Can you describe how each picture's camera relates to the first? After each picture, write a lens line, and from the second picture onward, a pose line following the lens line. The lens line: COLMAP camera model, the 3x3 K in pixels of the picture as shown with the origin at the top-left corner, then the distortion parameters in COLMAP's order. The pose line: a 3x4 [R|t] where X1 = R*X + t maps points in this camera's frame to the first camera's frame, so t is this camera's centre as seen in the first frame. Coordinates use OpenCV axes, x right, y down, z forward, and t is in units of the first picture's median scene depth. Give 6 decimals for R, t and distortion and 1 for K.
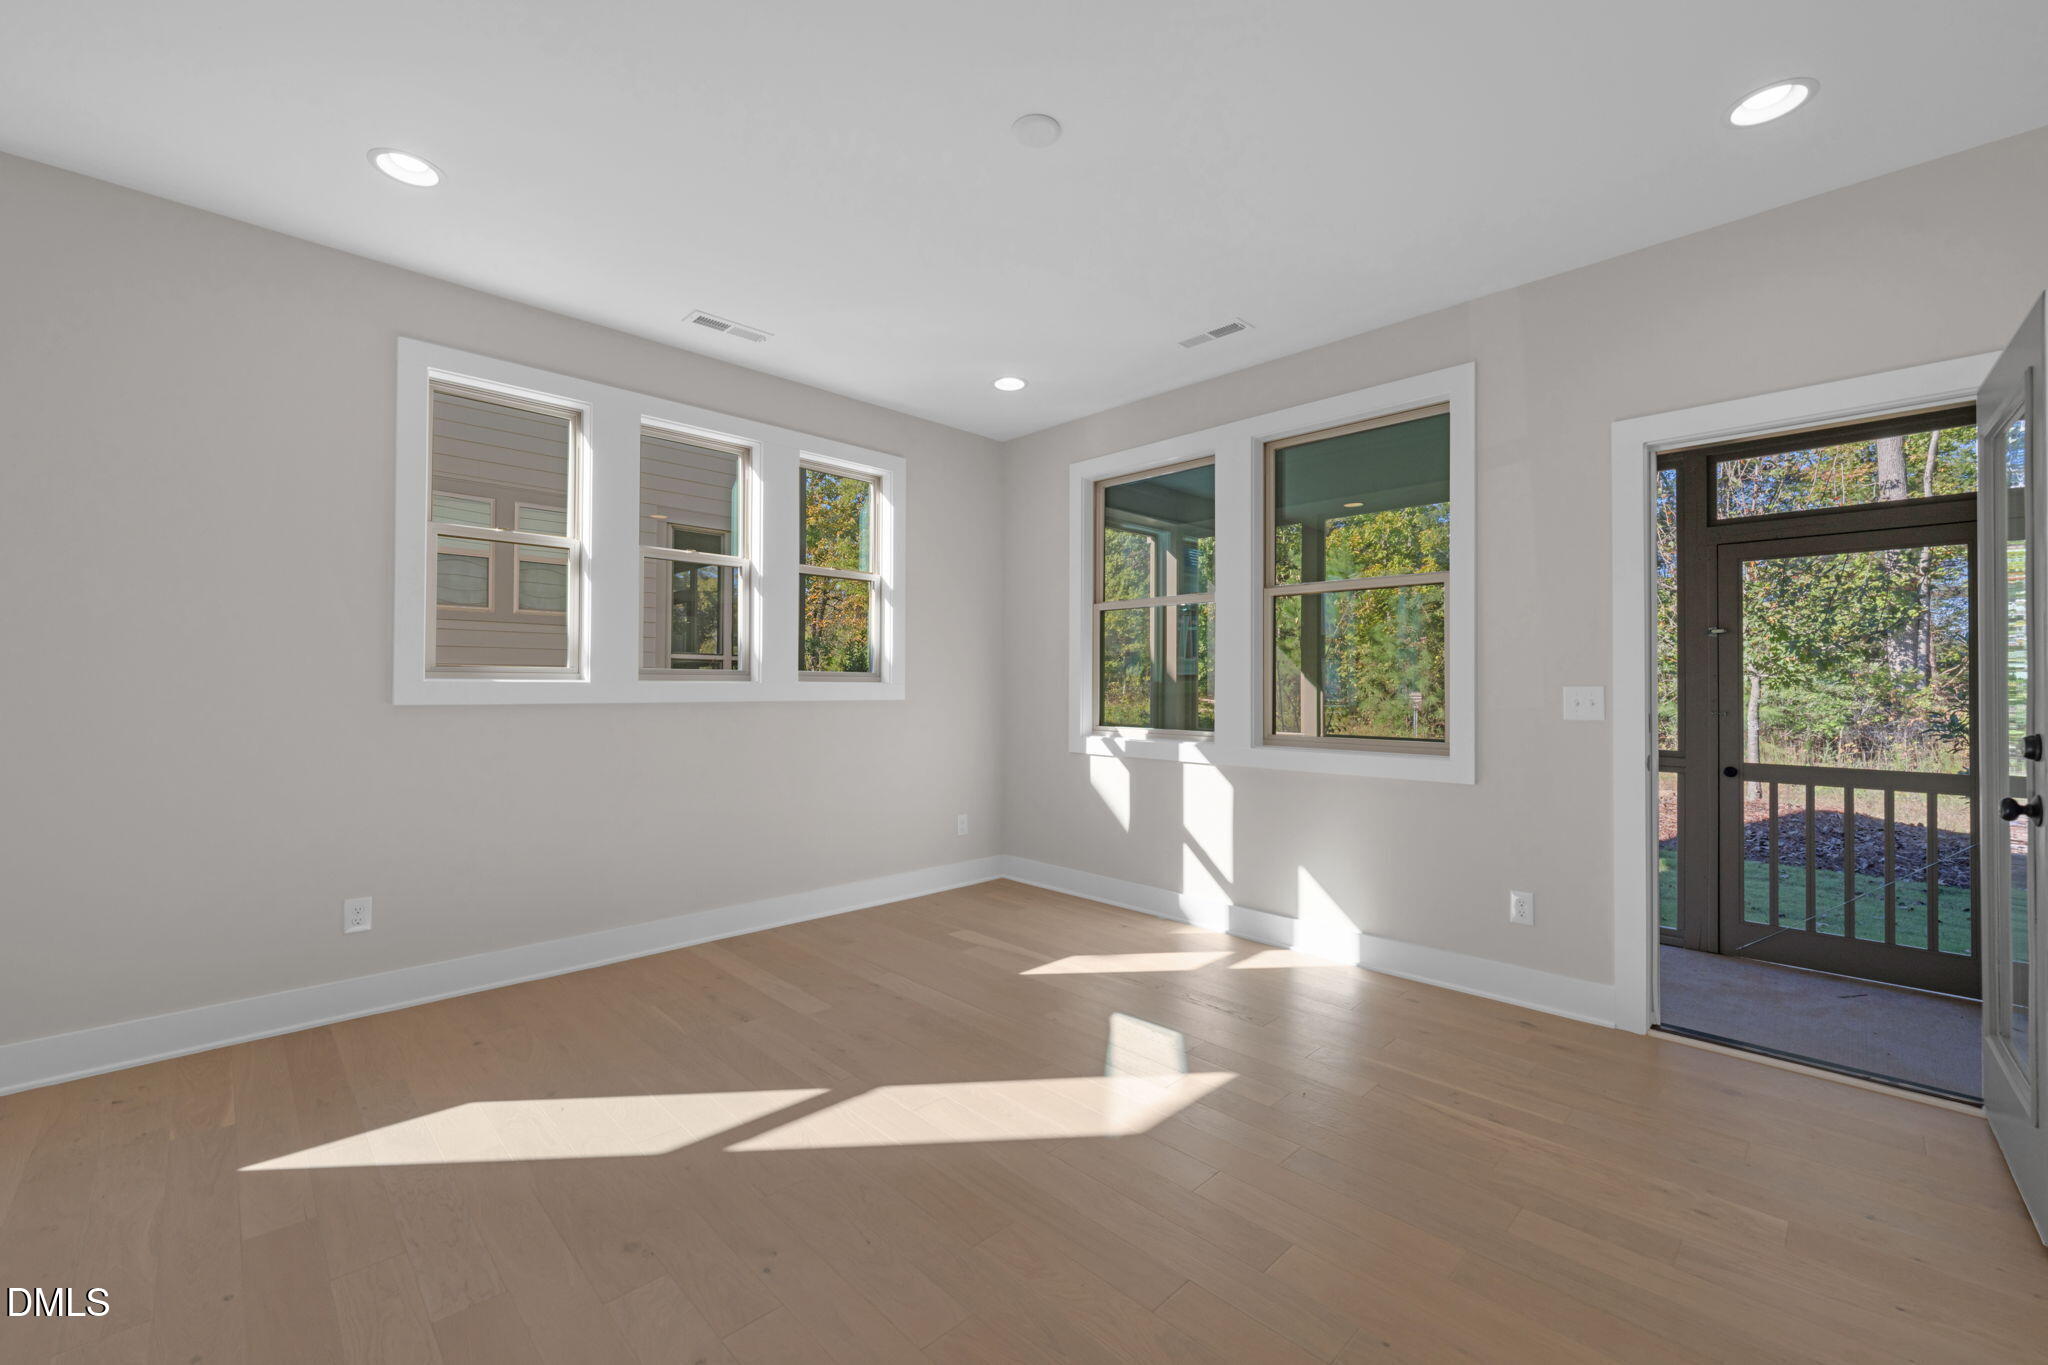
lens RADIAL K [[820.4, 0, 1021.4], [0, 820.4, 681.0], [0, 0, 1]] dist [-0.000603, -0.000012]
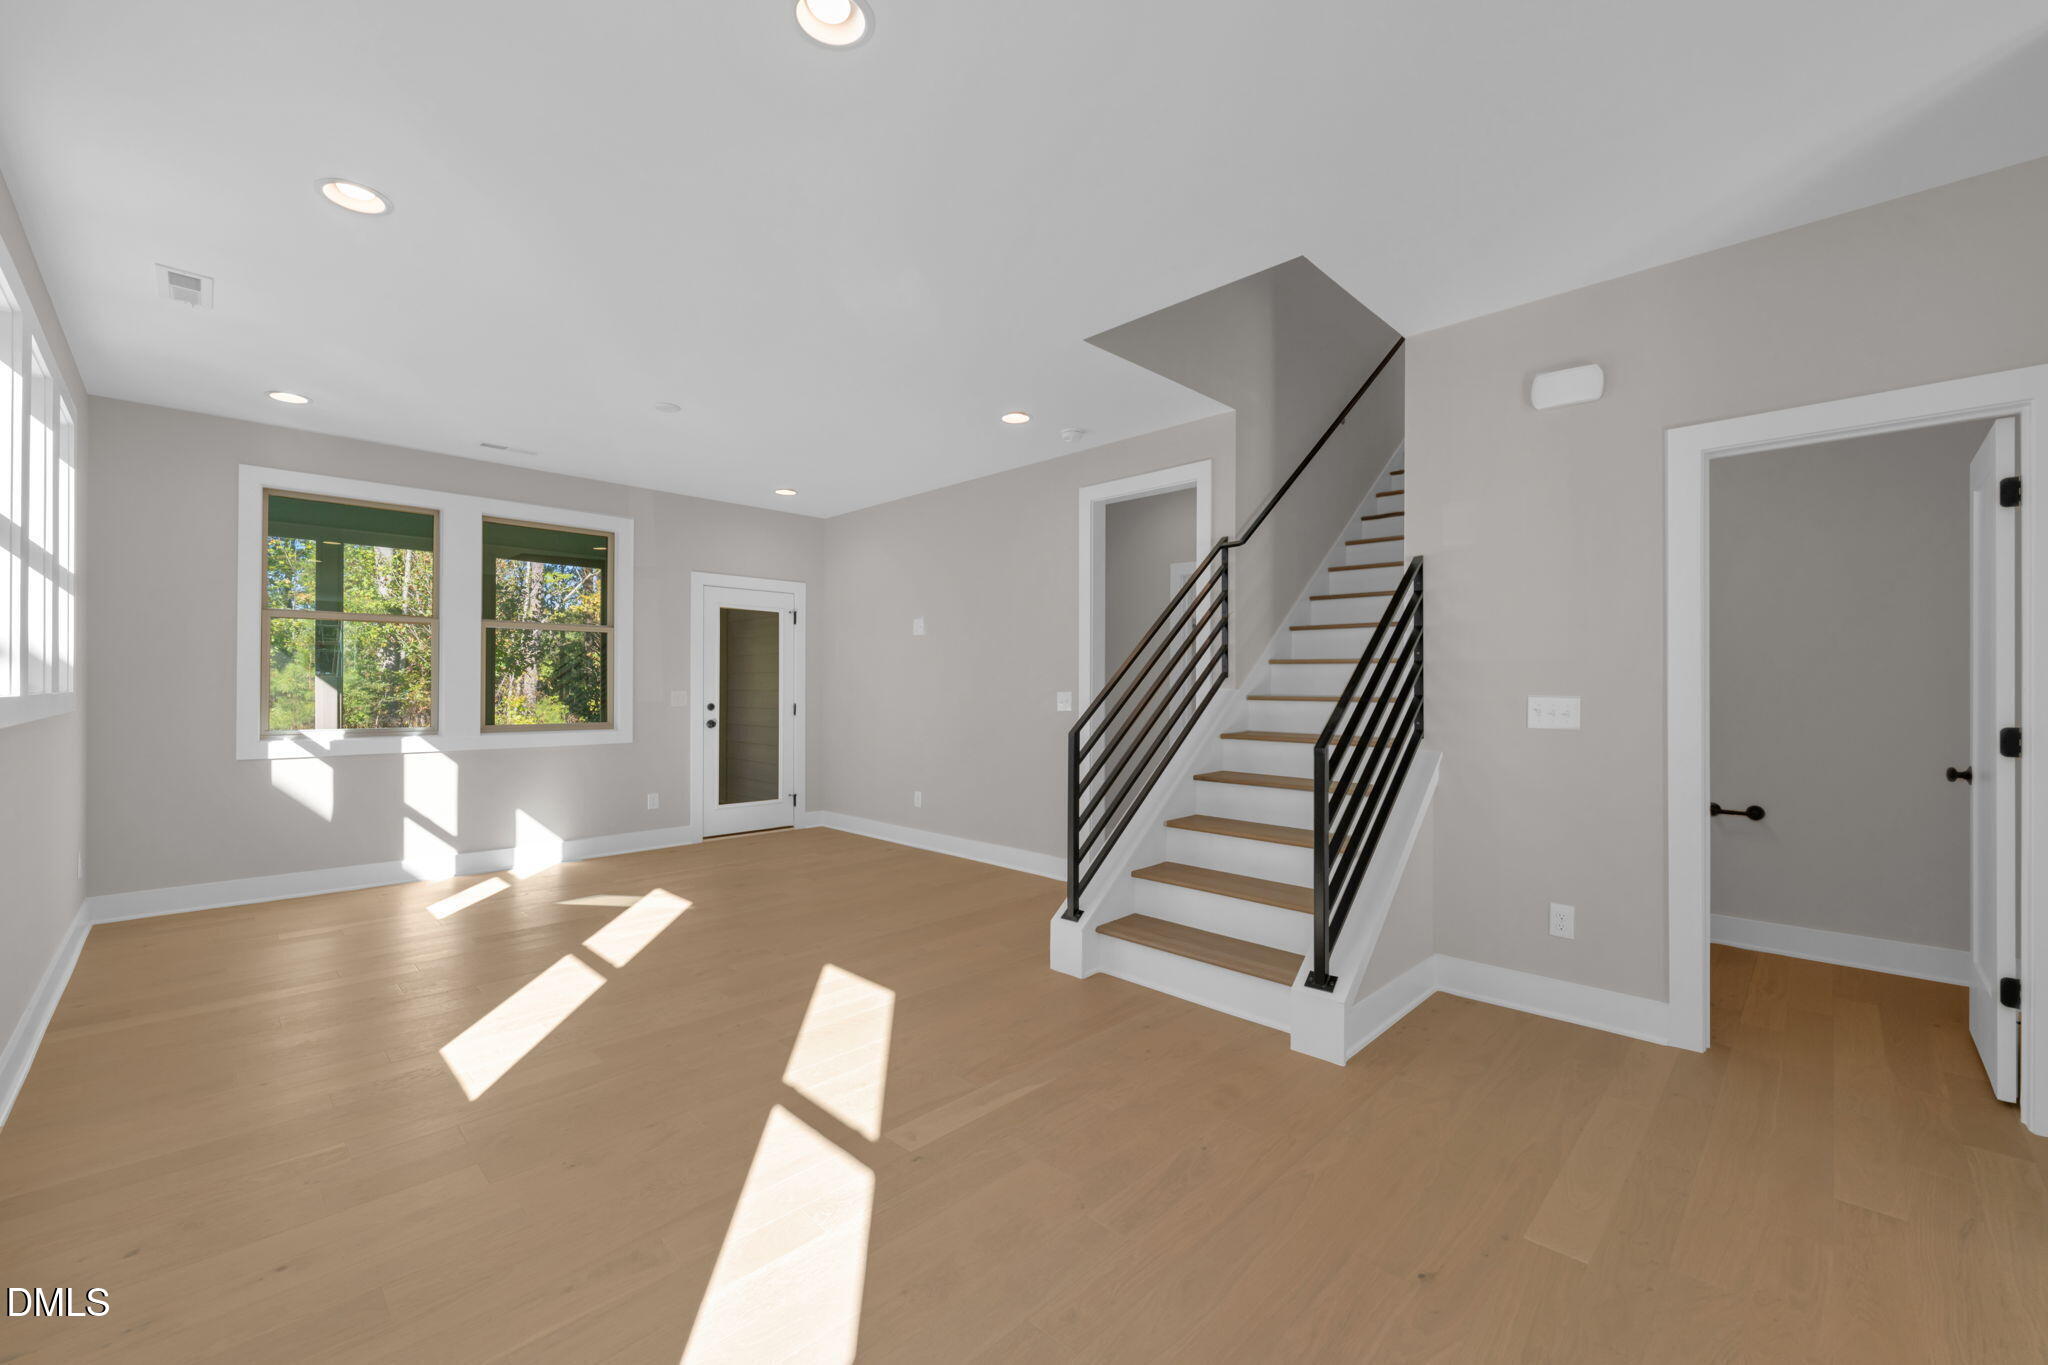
lens RADIAL K [[820.4, 0, 1021.4], [0, 820.4, 681.0], [0, 0, 1]] dist [-0.000603, -0.000012]
pose [[-0.021128, 0.000450, 0.999777, -1.090328], [-0.006085, 0.999981, -0.000579, -0.012701], [-0.999758, -0.006095, -0.021125, 0.111379]]
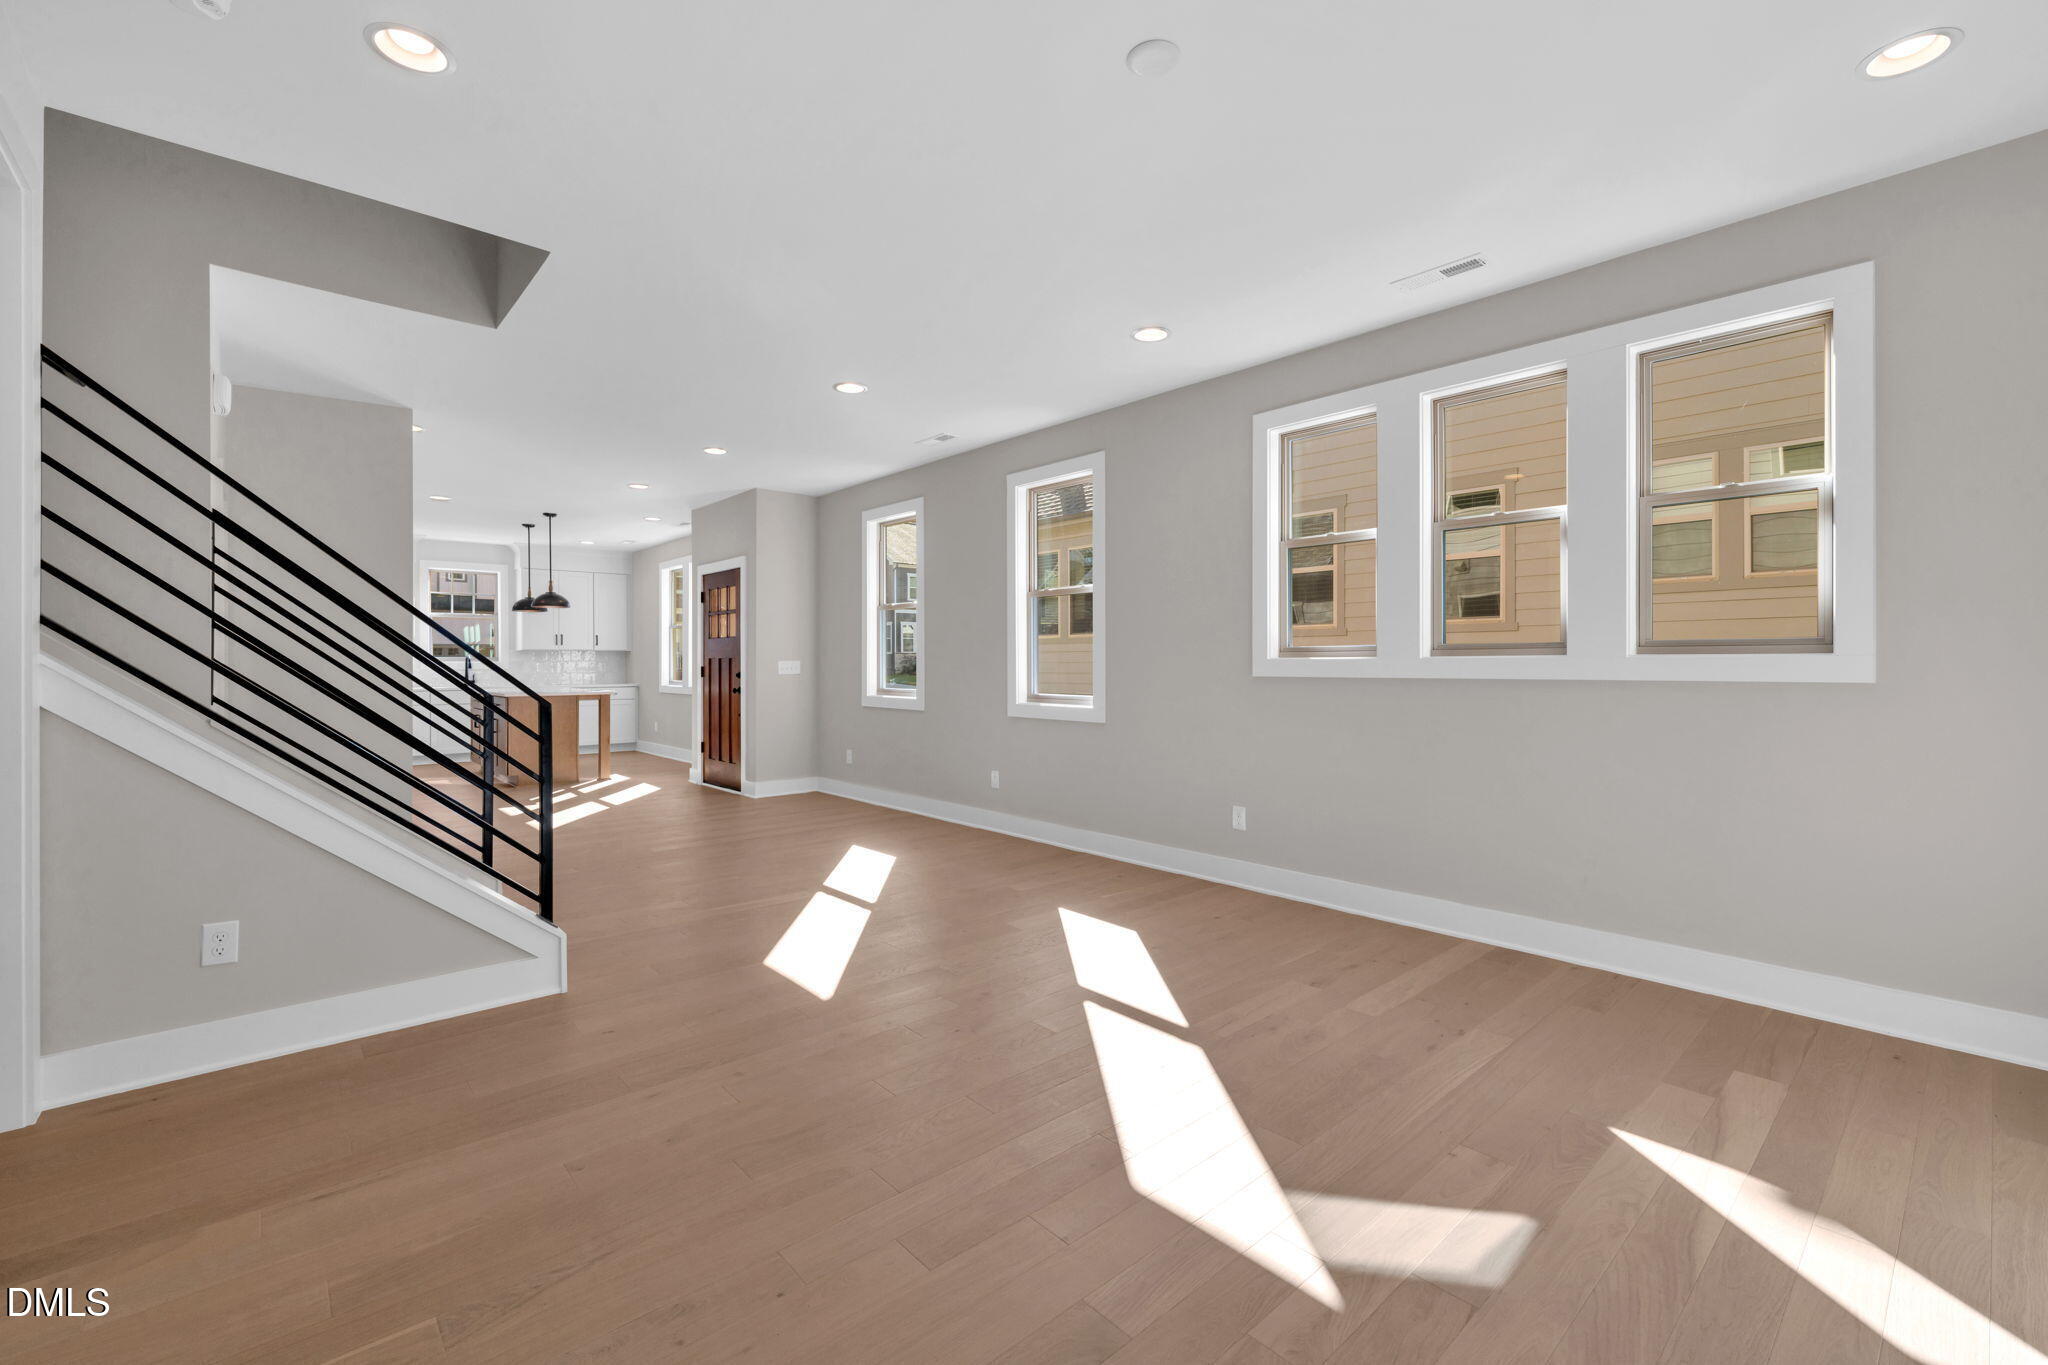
lens RADIAL K [[860.5, 0, 1022.1], [0, 860.5, 662.5], [0, 0, 1]] dist [-0.000053, 0.000051]
pose [[-0.043317, -0.004337, -0.999052, 0.561410], [0.007975, 0.999957, -0.004686, 0.007771], [0.999030, -0.008170, -0.043281, 0.503336]]
